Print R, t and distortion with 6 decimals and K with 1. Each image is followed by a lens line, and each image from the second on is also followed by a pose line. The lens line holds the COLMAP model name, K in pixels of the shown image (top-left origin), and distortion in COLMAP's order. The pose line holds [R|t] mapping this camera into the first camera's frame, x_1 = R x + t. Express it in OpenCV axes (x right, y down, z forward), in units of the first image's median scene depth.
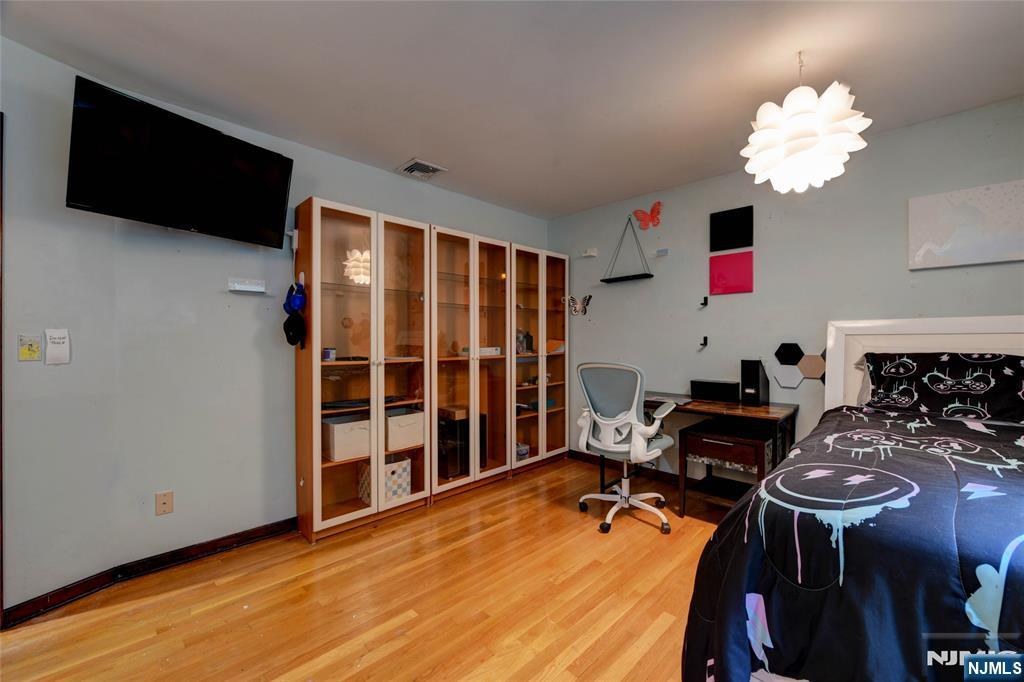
lens RADIAL K [[397.7, 0, 512.0], [0, 397.7, 341.0], [0, 0, 1]] dist [-0.001269, -0.000130]
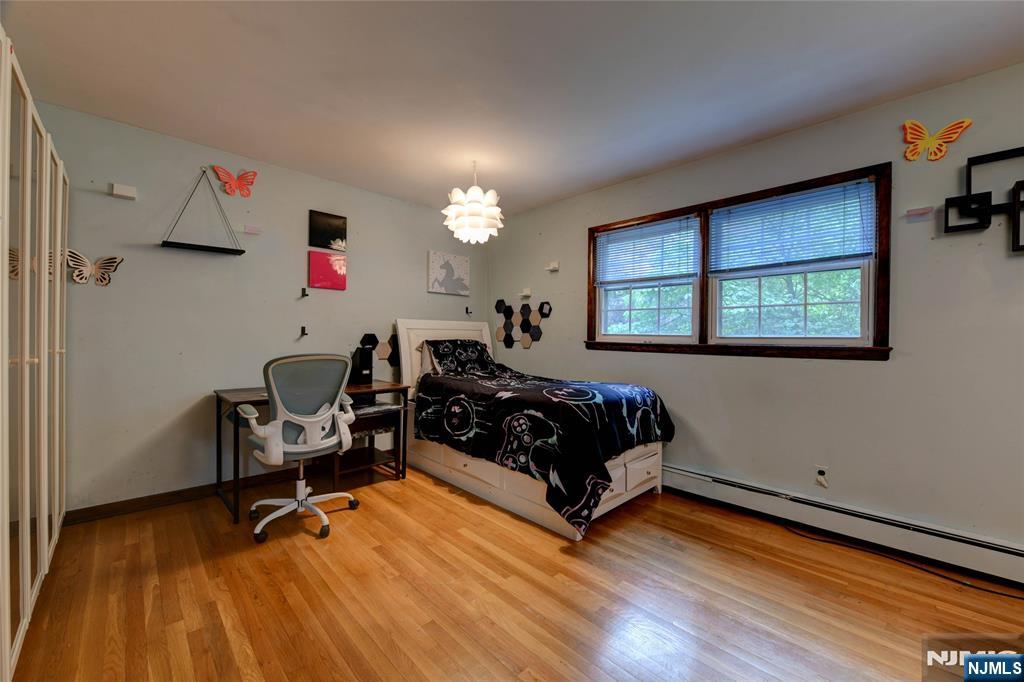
lens RADIAL K [[397.7, 0, 512.0], [0, 397.7, 341.0], [0, 0, 1]] dist [-0.001269, -0.000130]
pose [[0.048708, -0.008242, 0.998779, -0.649320], [-0.010785, 0.999903, 0.008777, 0.013767], [-0.998755, -0.011199, 0.048614, 0.512028]]
